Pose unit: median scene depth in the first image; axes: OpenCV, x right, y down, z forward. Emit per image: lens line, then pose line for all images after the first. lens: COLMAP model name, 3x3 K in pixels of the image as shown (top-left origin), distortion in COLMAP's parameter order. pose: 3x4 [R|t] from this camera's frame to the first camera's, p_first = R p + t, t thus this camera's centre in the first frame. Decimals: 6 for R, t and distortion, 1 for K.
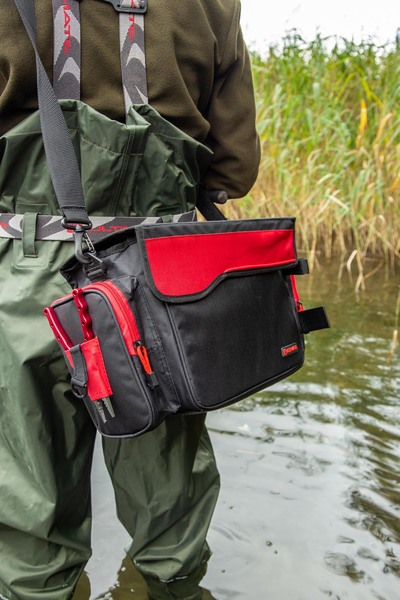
lens RADIAL K [[694.7, 0, 200.4], [0, 694.7, 299.7], [0, 0, 1]] dist [-0.026776, 0.000000]
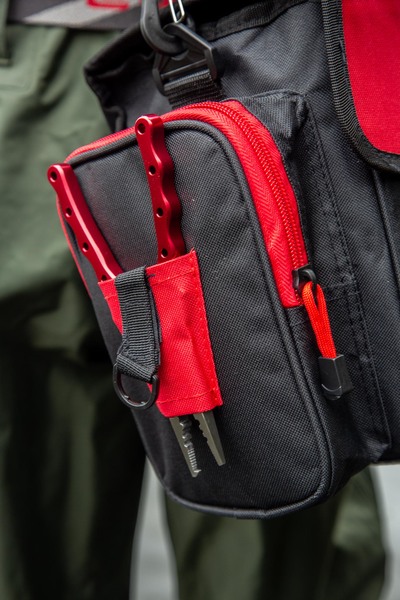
lens RADIAL K [[982.9, 0, 201.3], [0, 982.9, 296.8], [0, 0, 1]] dist [0.293806, 0.000000]
pose [[0.997679, 0.068083, 0.000726, -0.141955], [-0.067885, 0.993841, 0.087589, 0.031141], [0.005242, -0.087435, 0.996156, 0.465854]]
